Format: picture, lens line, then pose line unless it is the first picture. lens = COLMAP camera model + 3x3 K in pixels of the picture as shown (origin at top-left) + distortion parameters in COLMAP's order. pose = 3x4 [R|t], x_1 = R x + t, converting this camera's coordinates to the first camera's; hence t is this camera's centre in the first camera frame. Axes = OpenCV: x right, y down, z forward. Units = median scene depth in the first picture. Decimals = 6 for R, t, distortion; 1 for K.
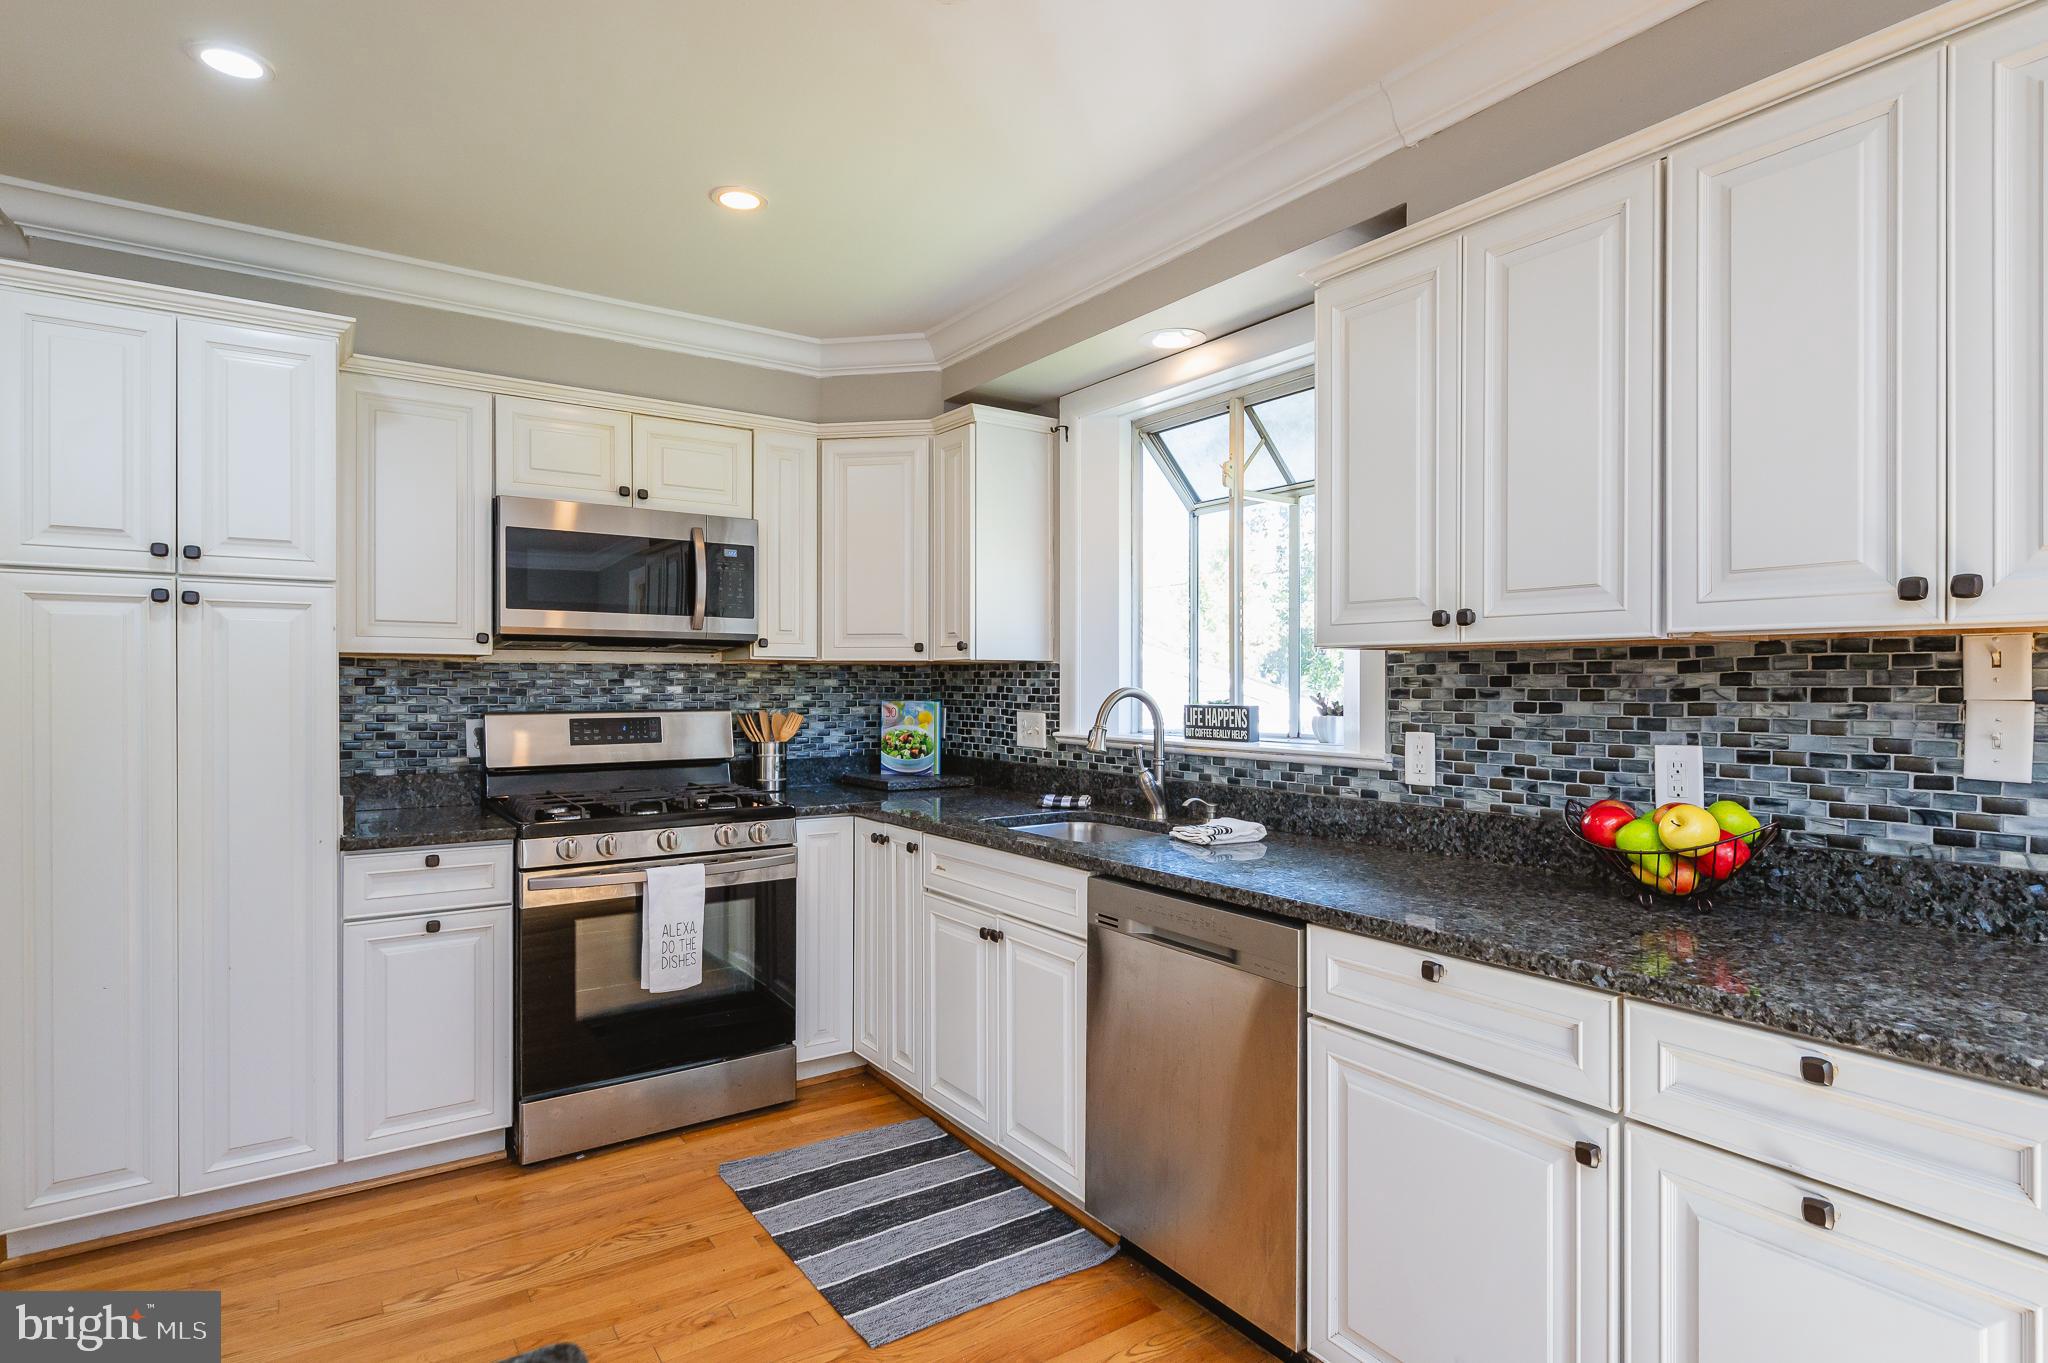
lens RADIAL K [[1049.5, 0, 1018.2], [0, 1049.5, 687.1], [0, 0, 1]] dist [0.000810, -0.000021]
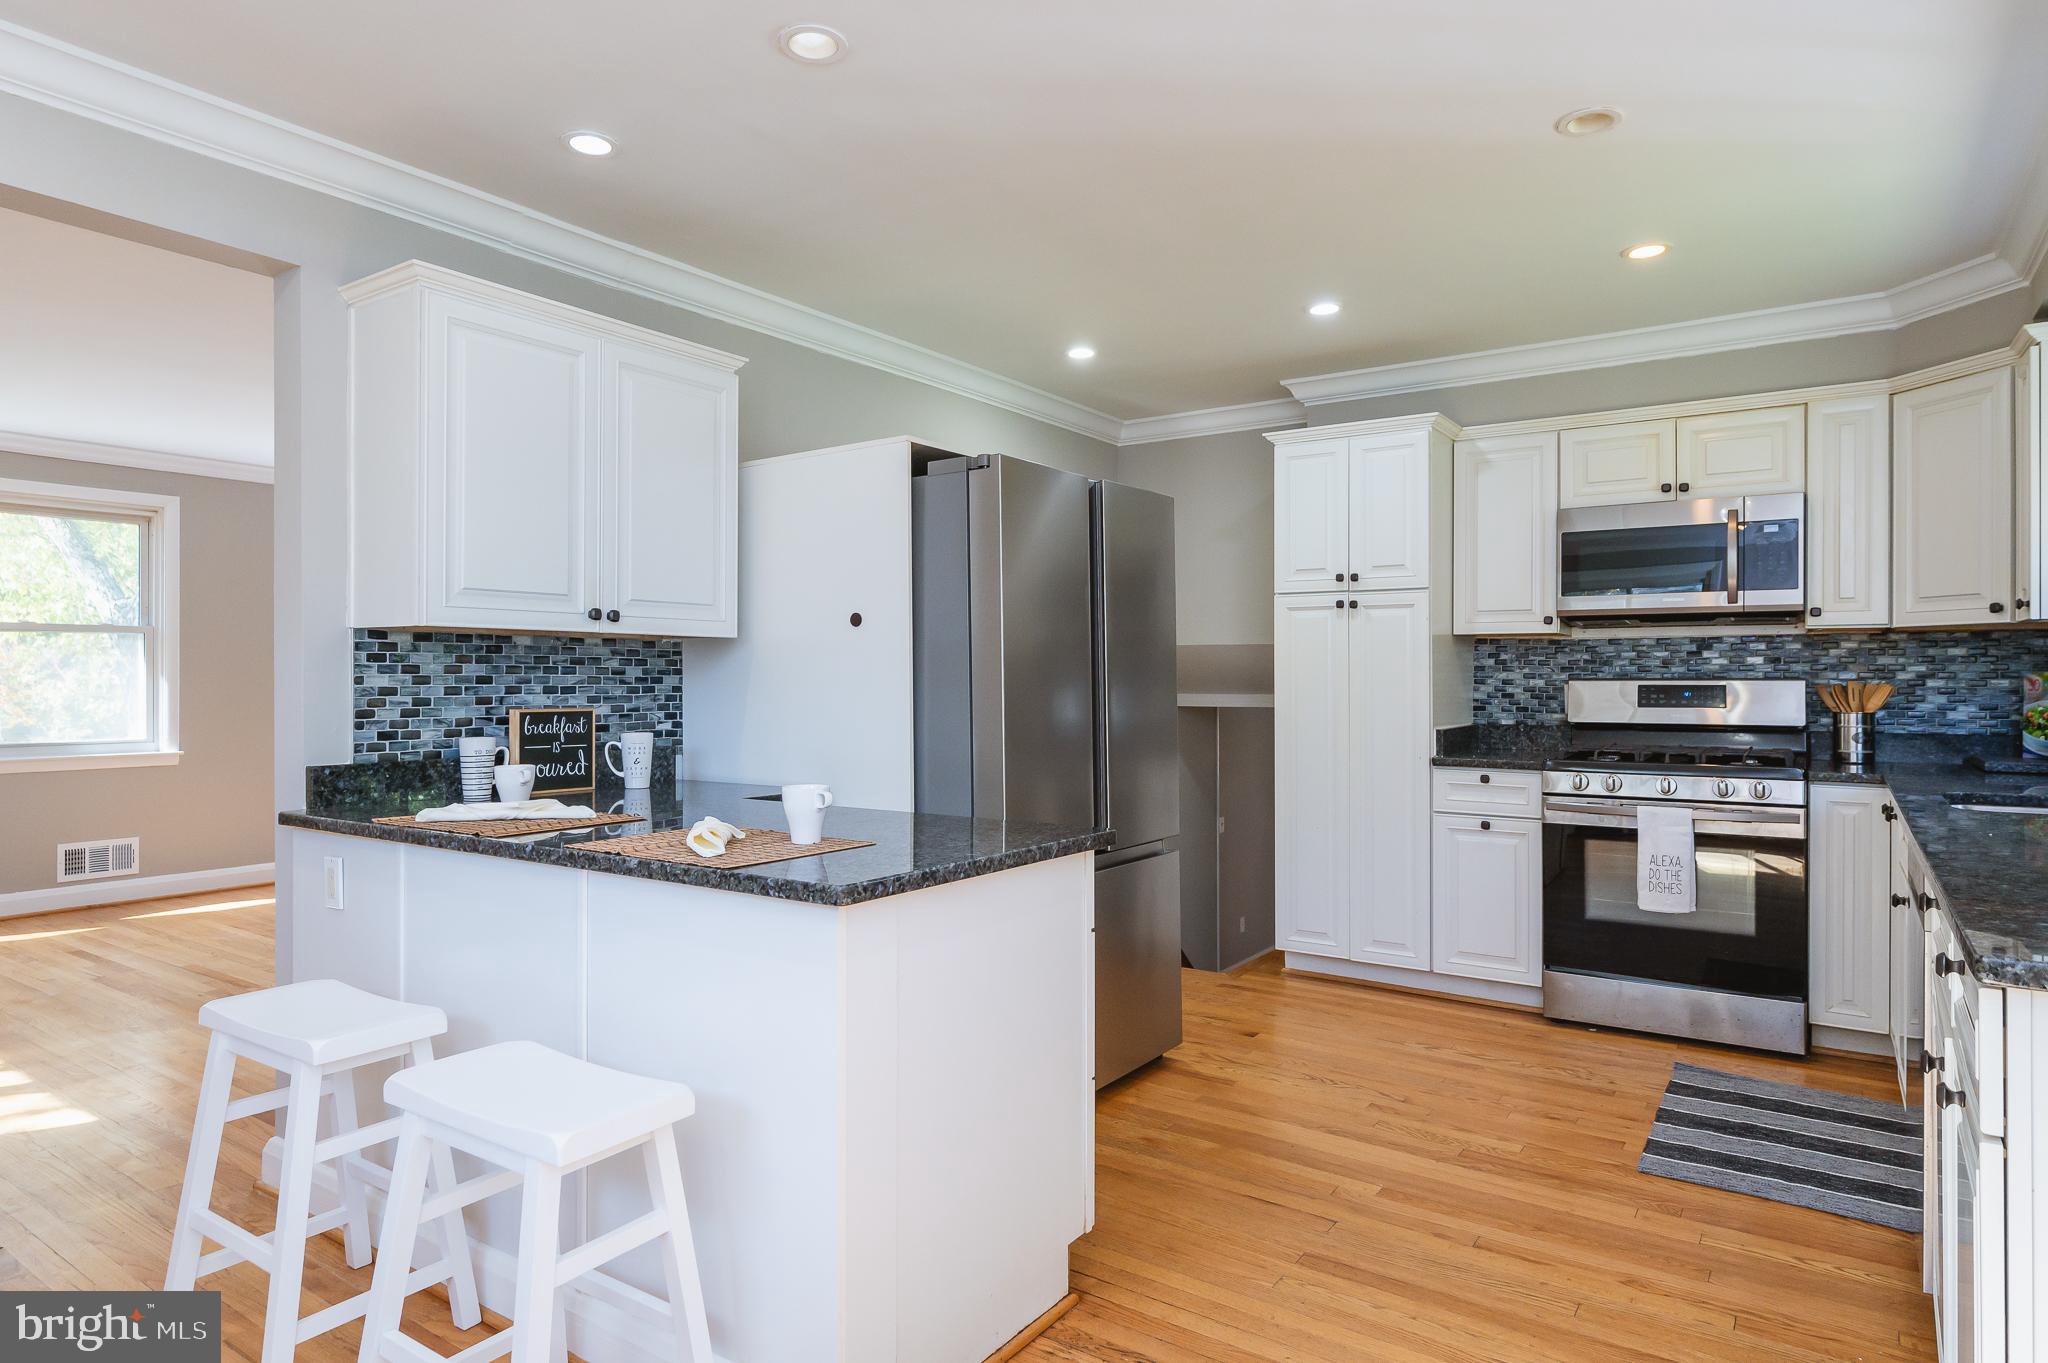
lens RADIAL K [[1162.6, 0, 1032.2], [0, 1162.6, 674.4], [0, 0, 1]] dist [-0.000720, -0.001037]
pose [[0.365980, -0.001680, -0.930621, 0.563151], [-0.003179, 0.999990, -0.003055, 0.025610], [0.930617, 0.004076, 0.365971, -0.120040]]
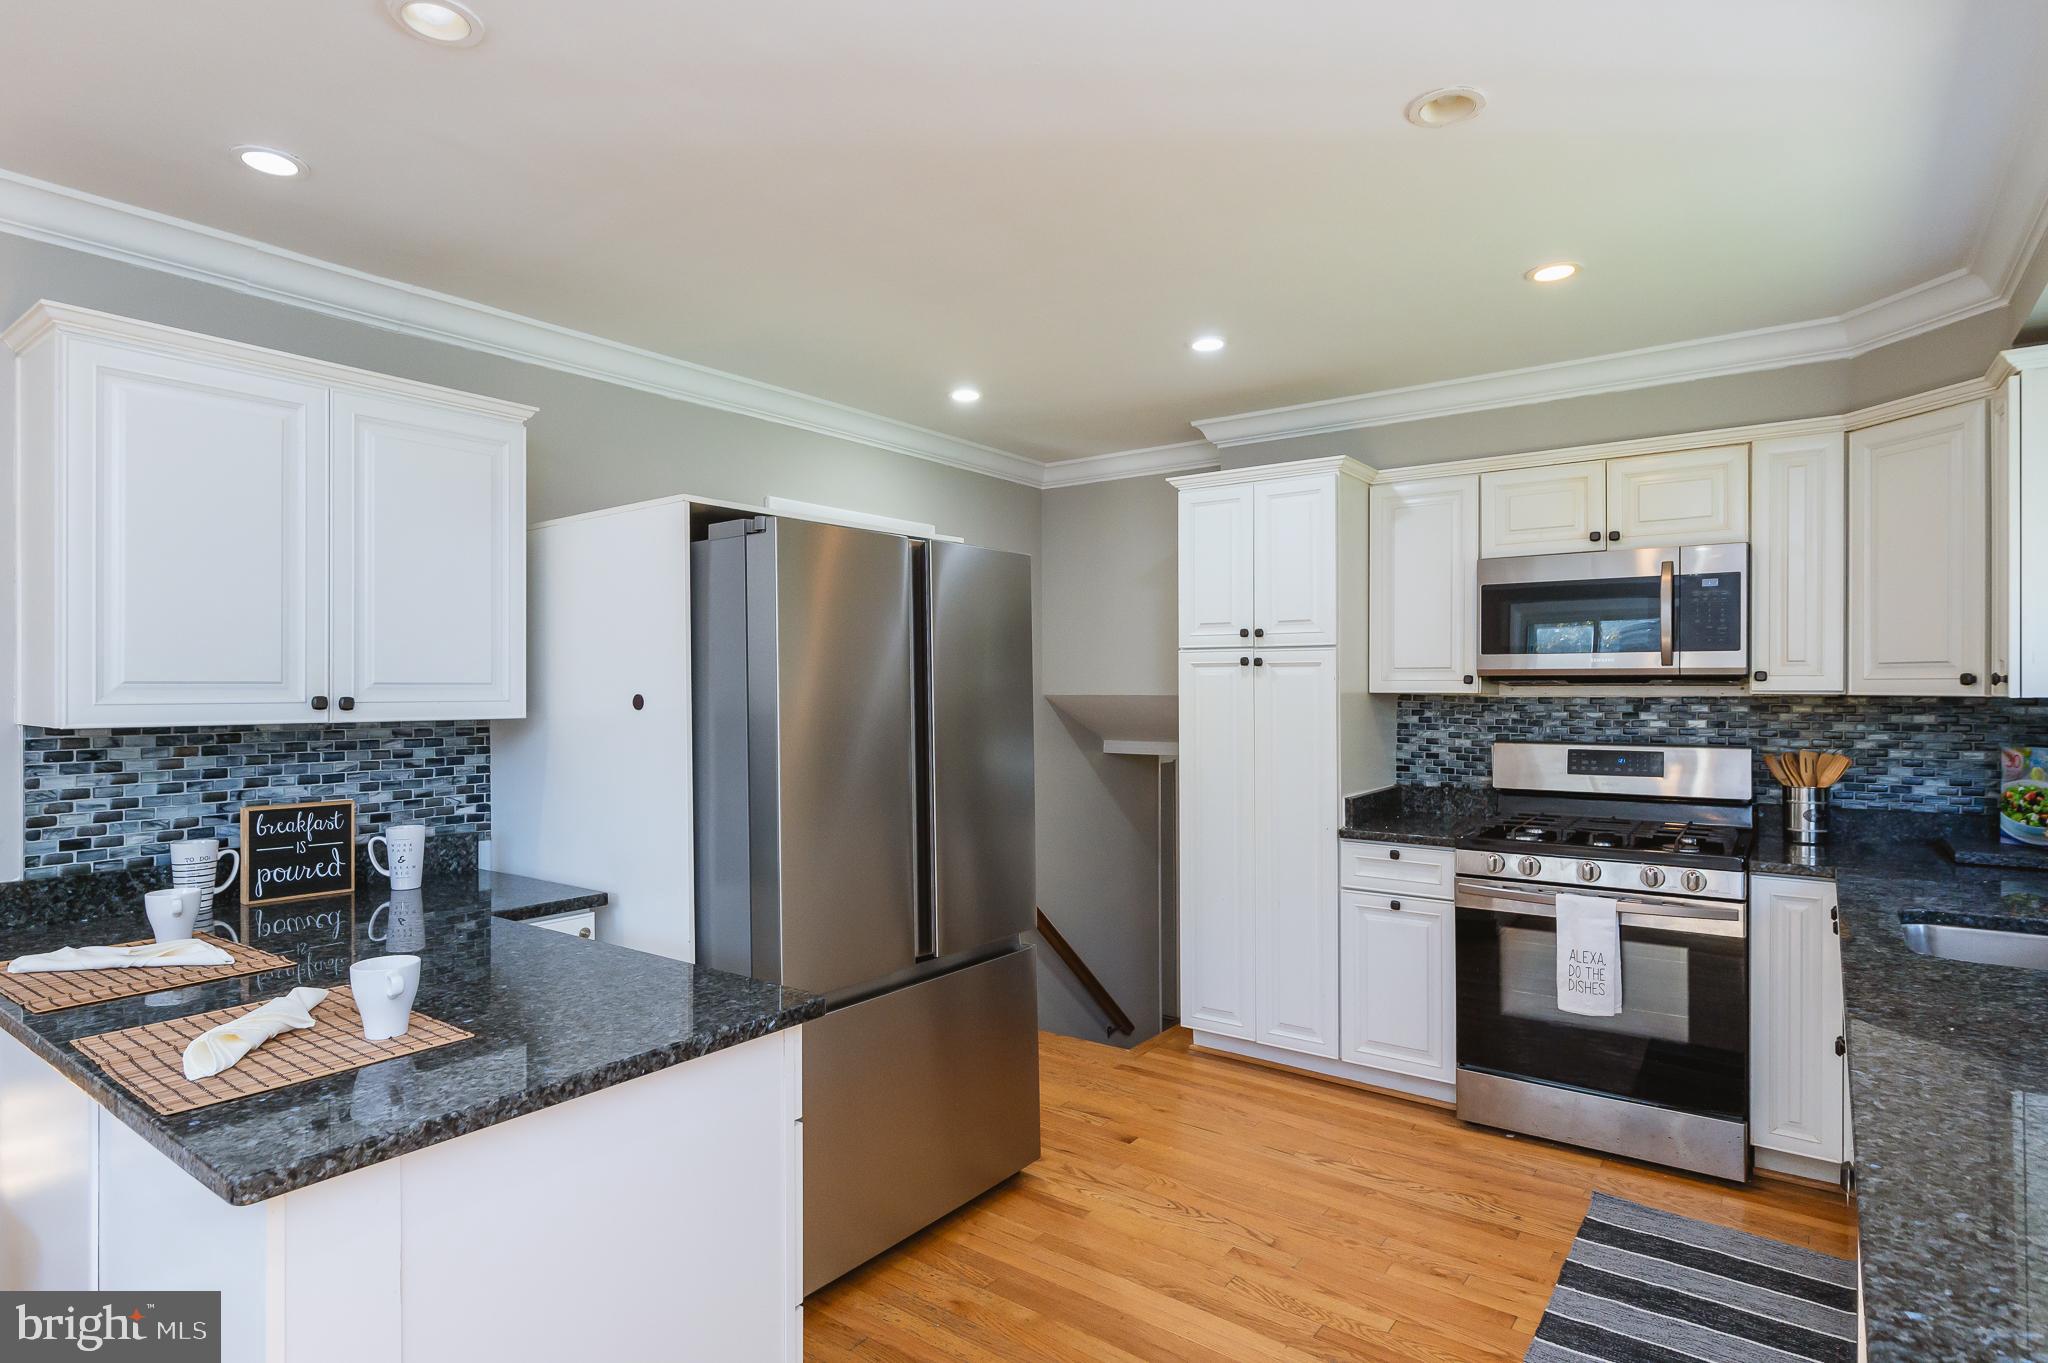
lens RADIAL K [[1065.3, 0, 1026.0], [0, 1065.3, 688.7], [0, 0, 1]] dist [-0.000886, -0.000191]
pose [[0.331579, -0.000149, -0.943427, 0.444131], [-0.001072, 0.999999, -0.000534, -0.032564], [0.943427, 0.001189, 0.331579, 0.107699]]
